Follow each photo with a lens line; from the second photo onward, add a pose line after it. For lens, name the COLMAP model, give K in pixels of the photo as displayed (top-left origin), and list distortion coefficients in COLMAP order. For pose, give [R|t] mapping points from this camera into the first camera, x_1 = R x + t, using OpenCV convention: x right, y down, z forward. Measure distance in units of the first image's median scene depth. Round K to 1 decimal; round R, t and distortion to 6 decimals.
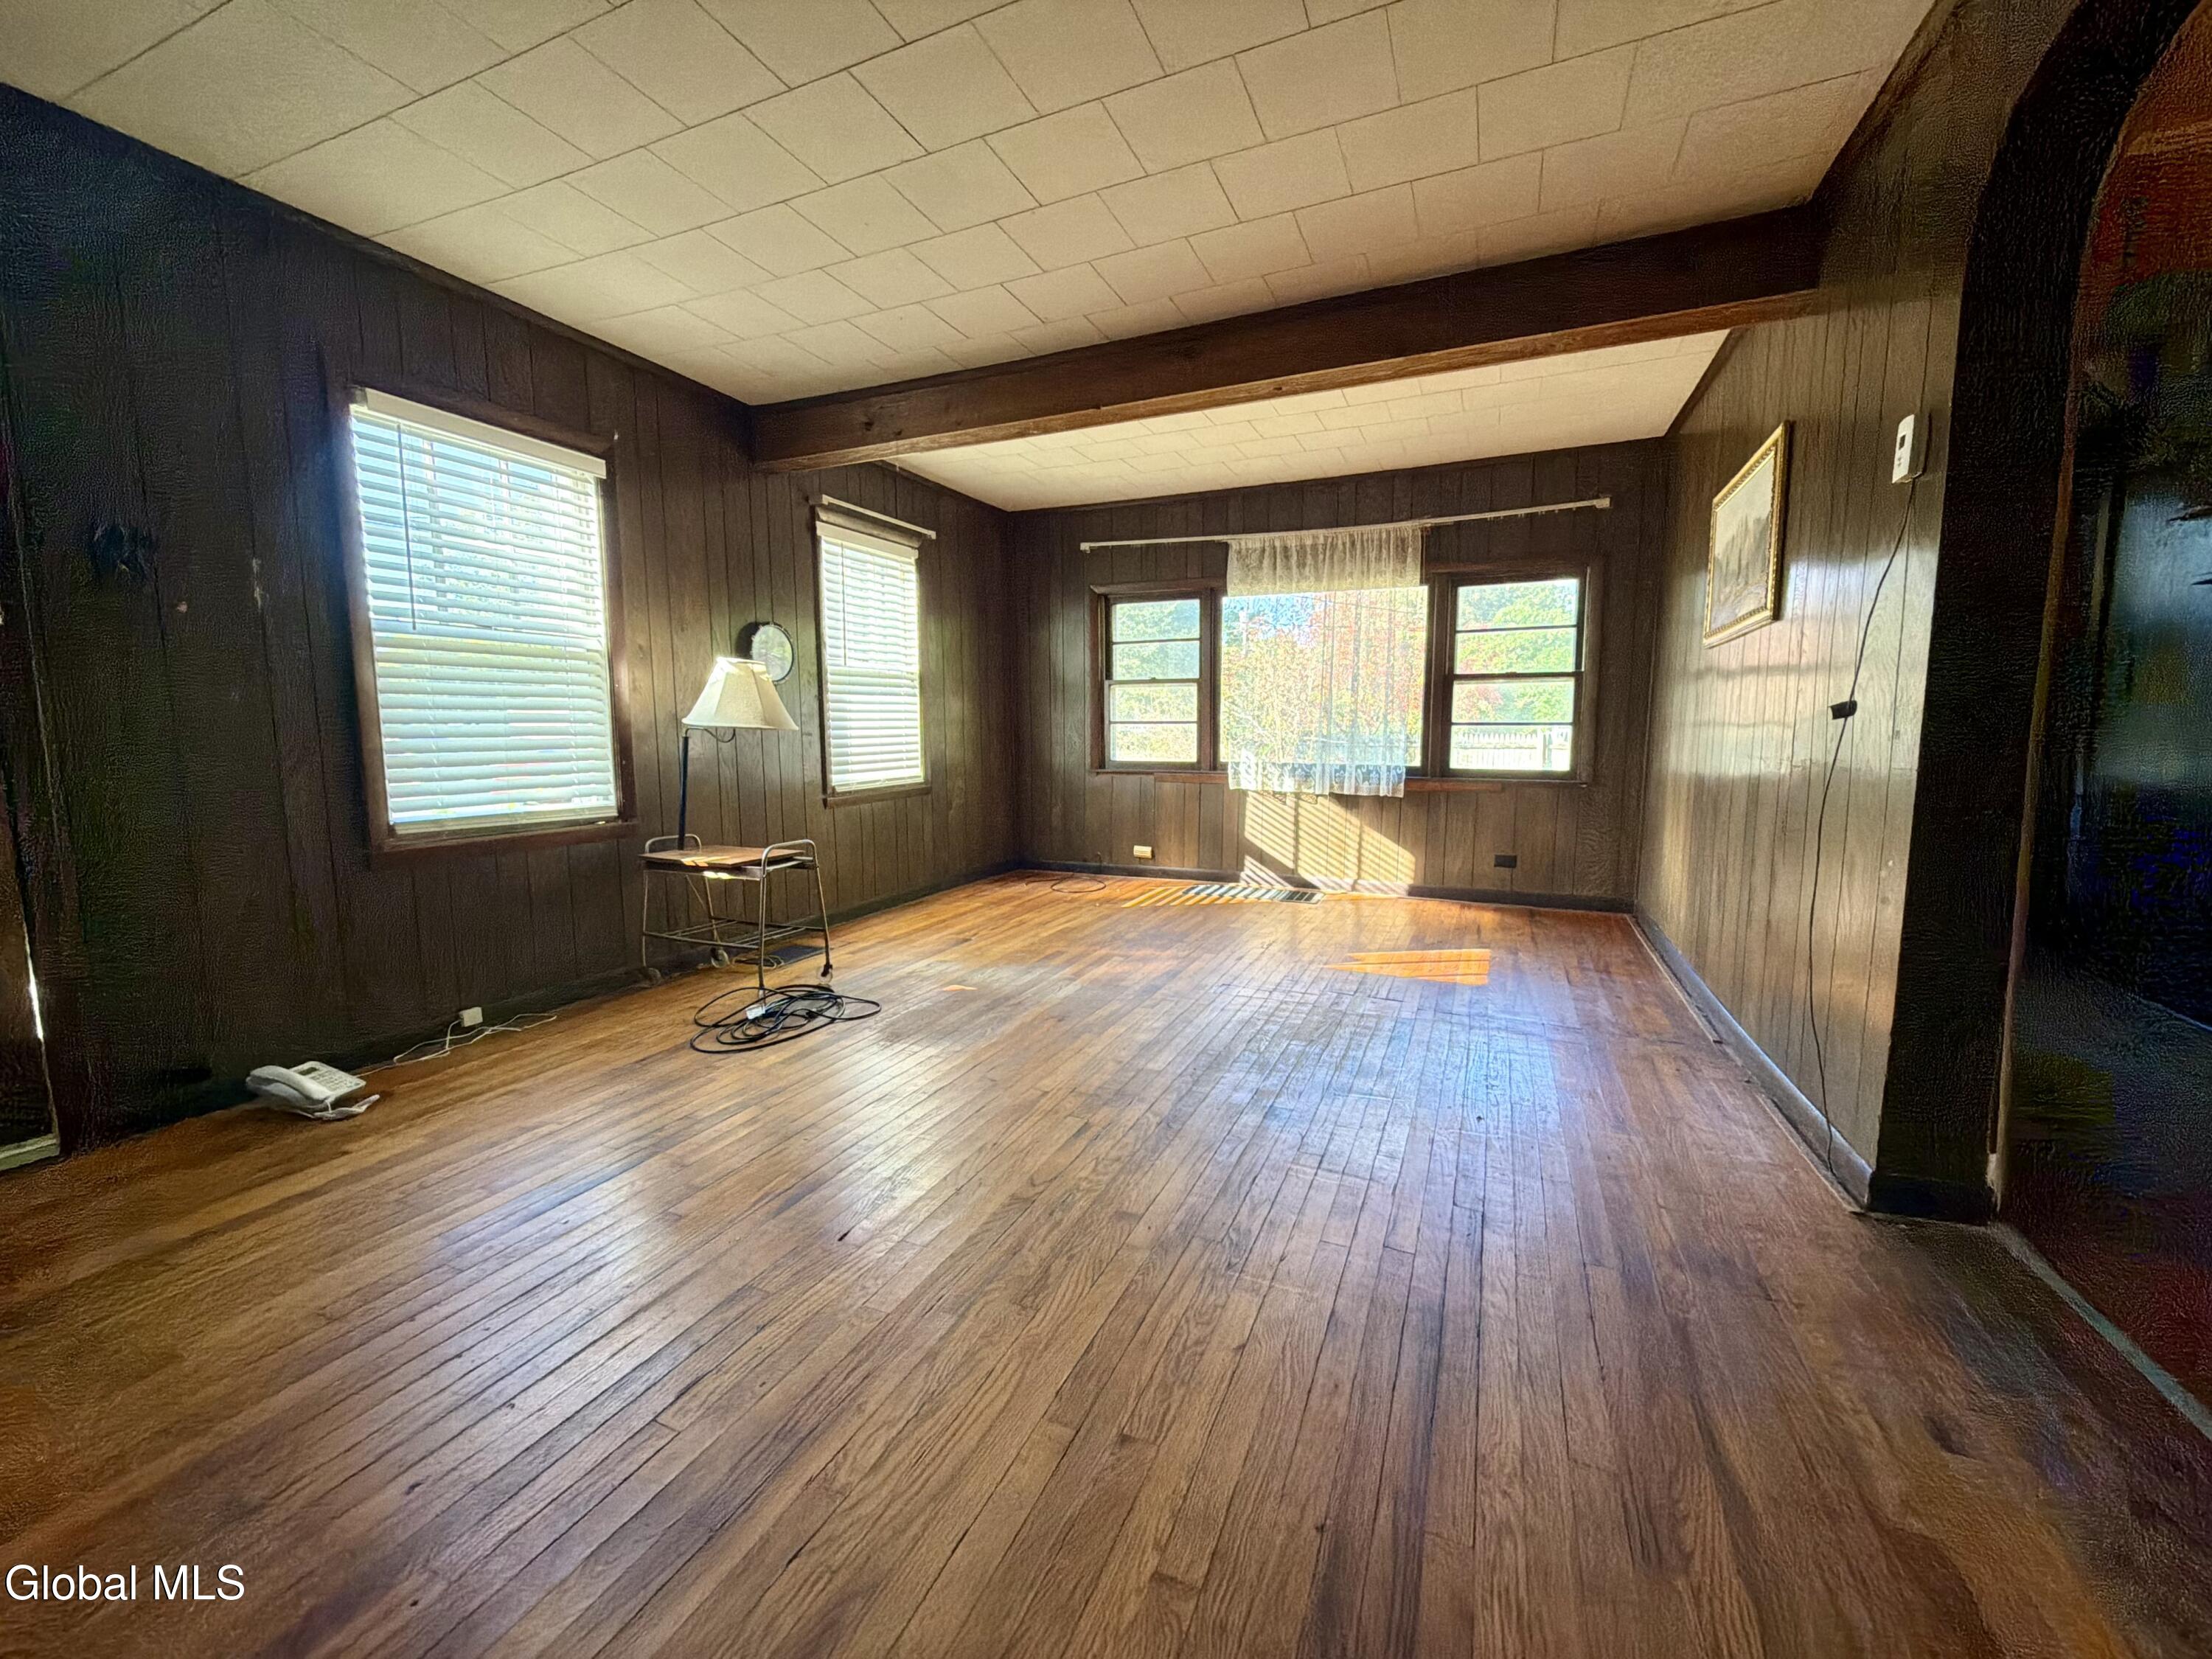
lens RADIAL K [[880.6, 0, 1099.9], [0, 880.6, 825.5], [0, 0, 1]] dist [-0.003636, 0.000531]
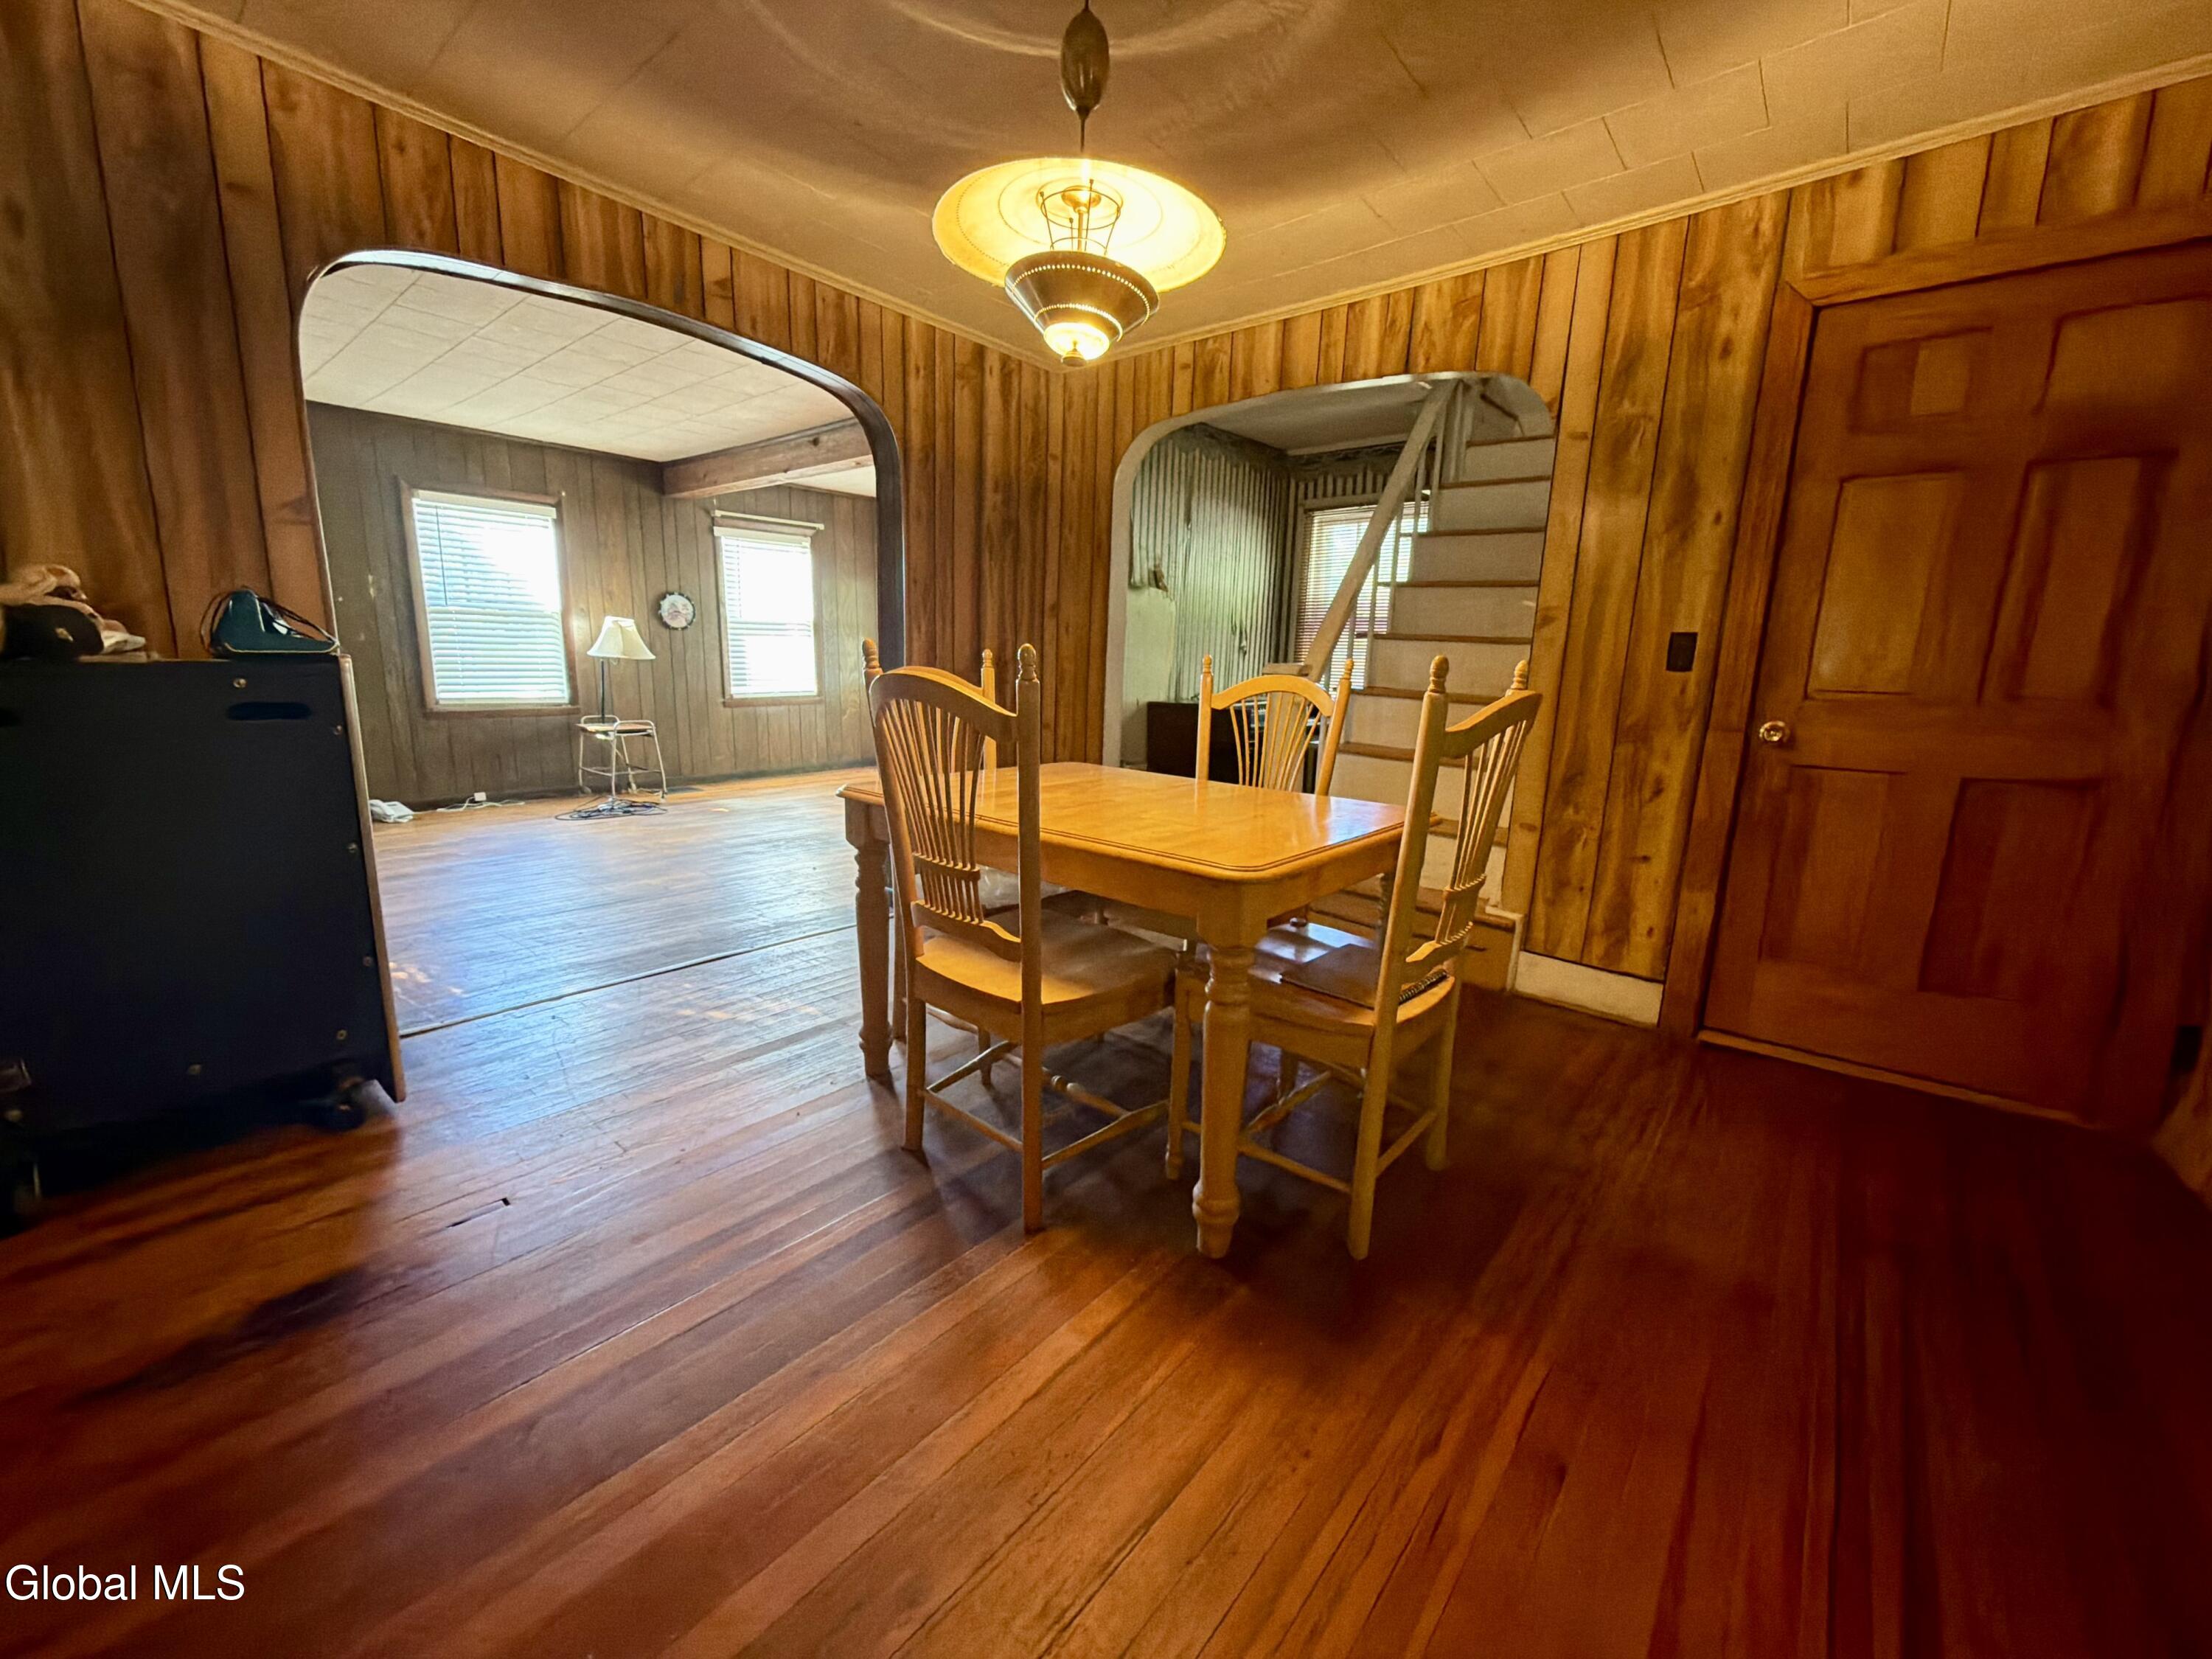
lens RADIAL K [[880.6, 0, 1110.9], [0, 880.6, 824.3], [0, 0, 1]] dist [-0.003636, 0.000531]
pose [[0.957282, 0.084731, -0.276462, 0.315753], [-0.062286, 0.994083, 0.088995, 0.002341], [0.282366, -0.067973, 0.956895, -0.136257]]
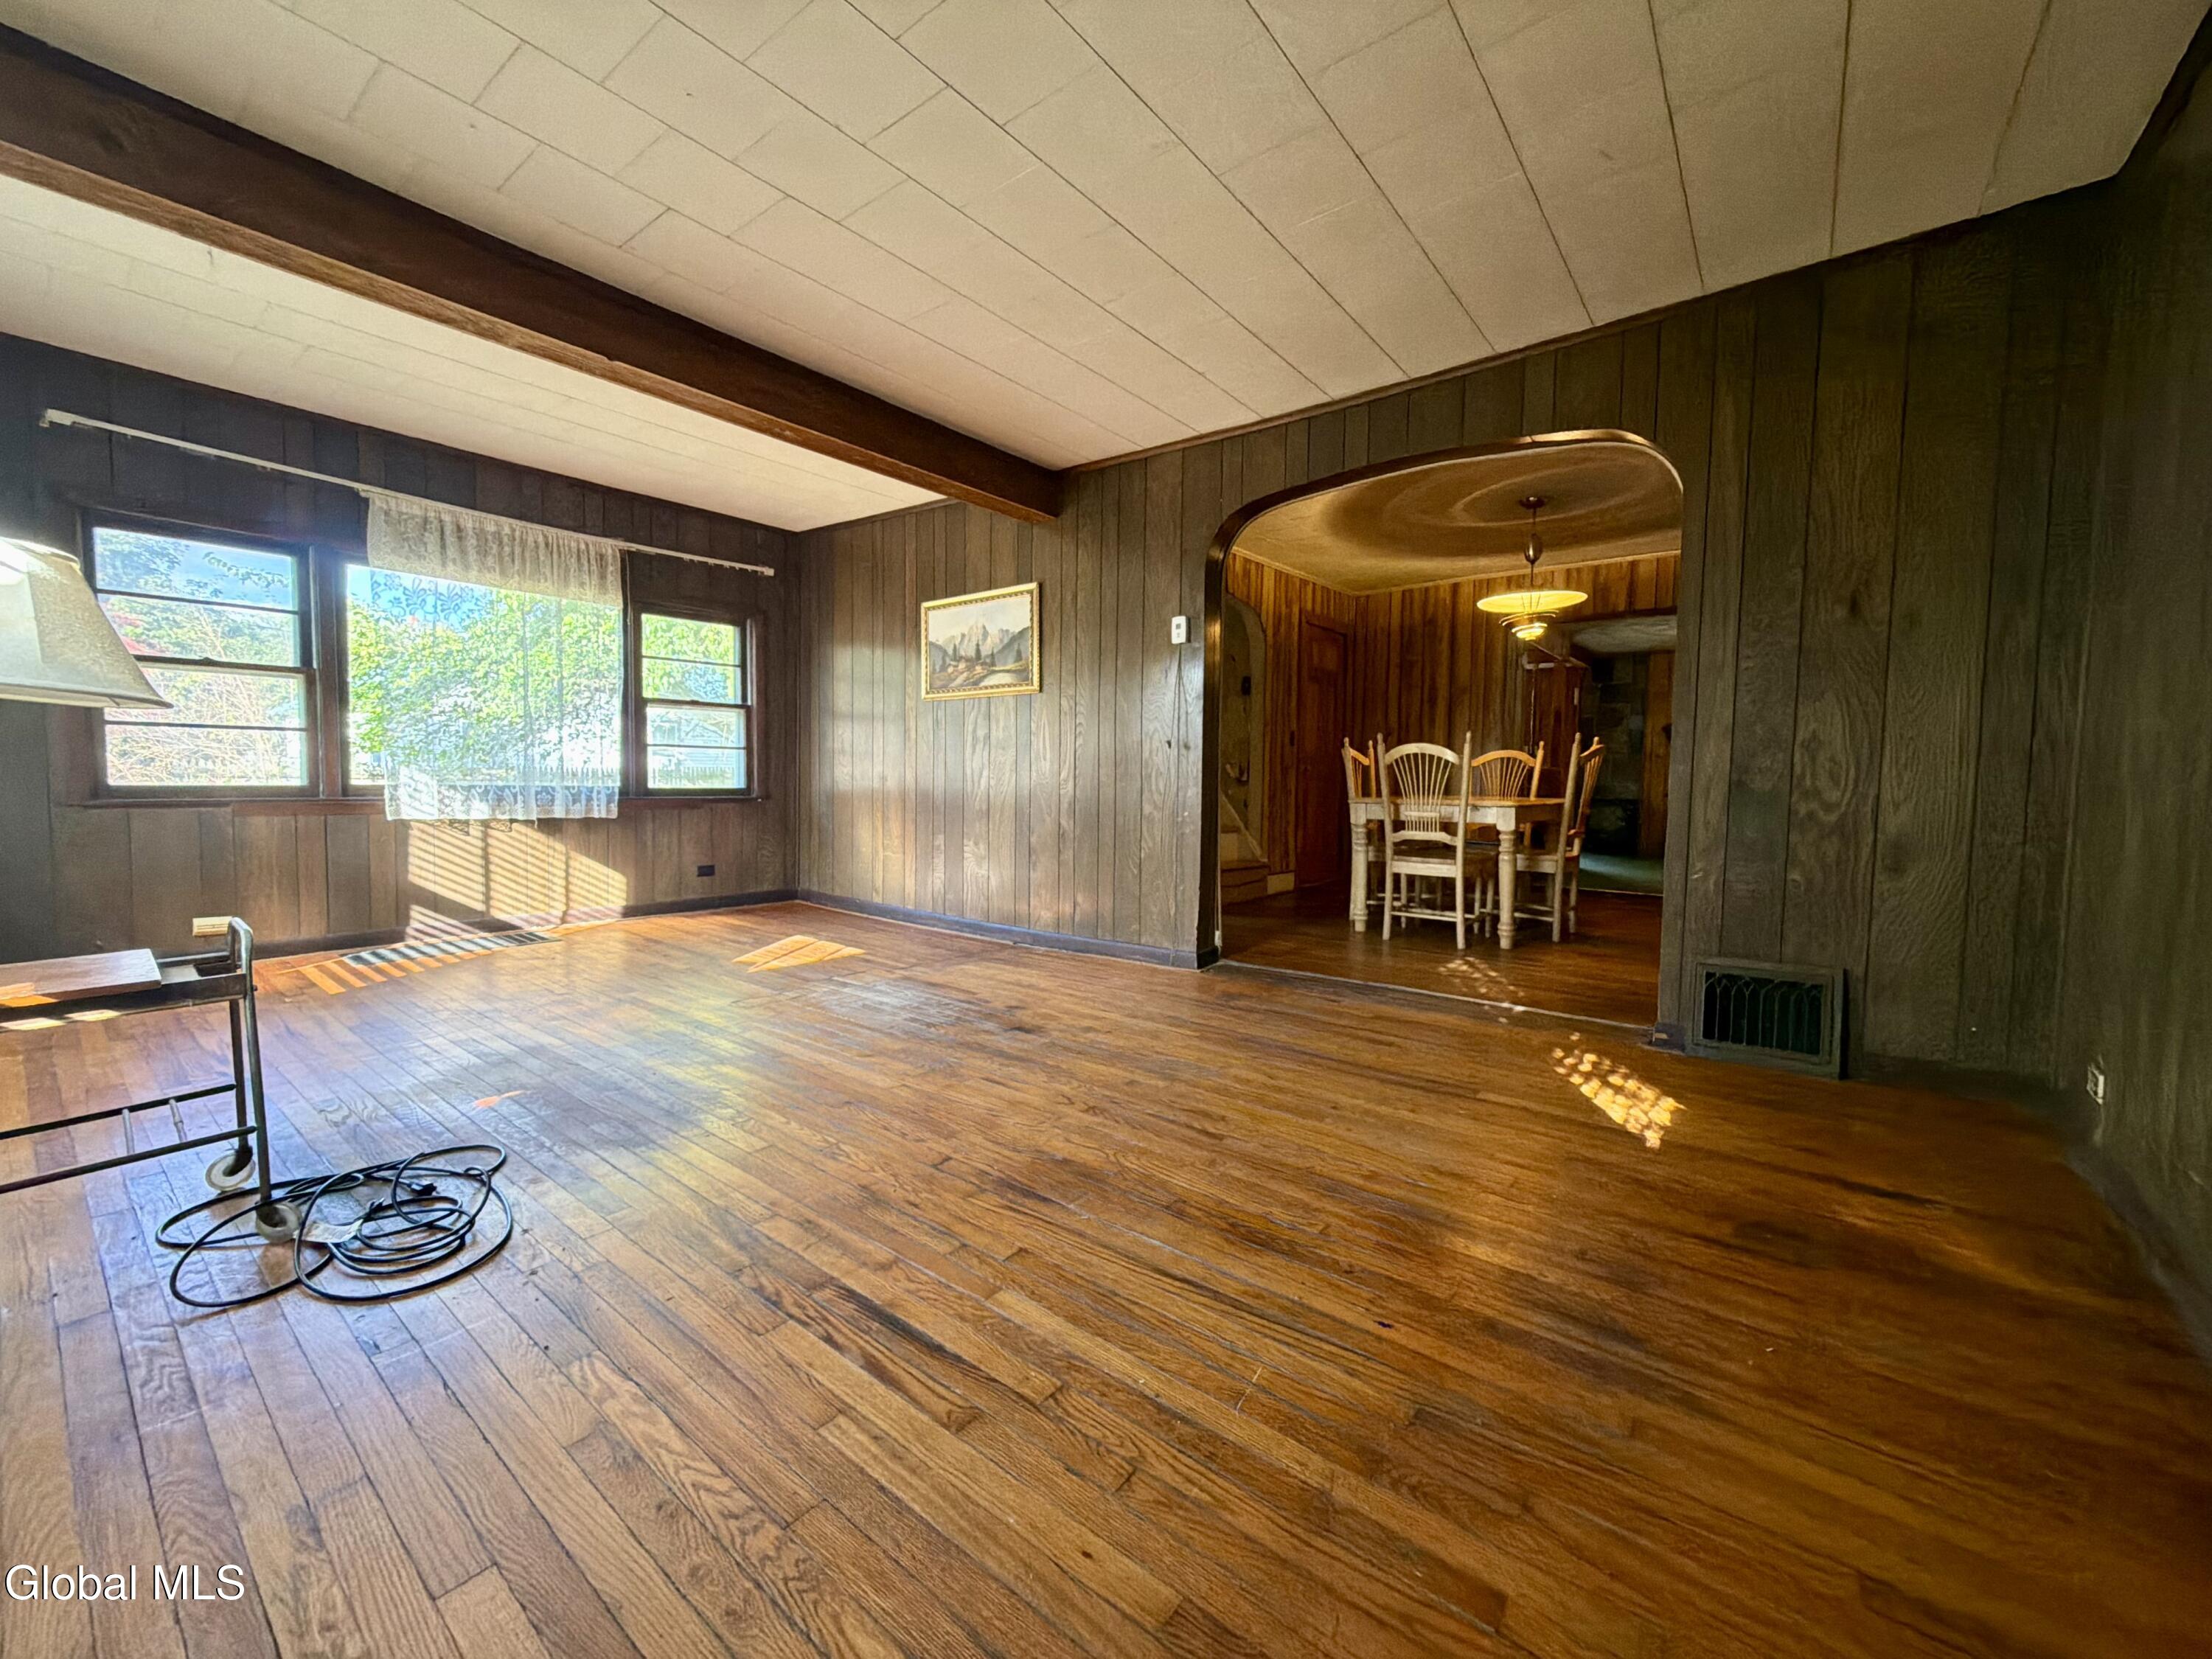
lens RADIAL K [[880.6, 0, 1097.5], [0, 880.6, 827.2], [0, 0, 1]] dist [-0.003636, 0.000531]
pose [[0.245645, -0.054346, 0.967835, -0.483409], [0.088936, 0.995480, 0.033325, -0.006694], [-0.965271, 0.077889, 0.249368, 0.242100]]
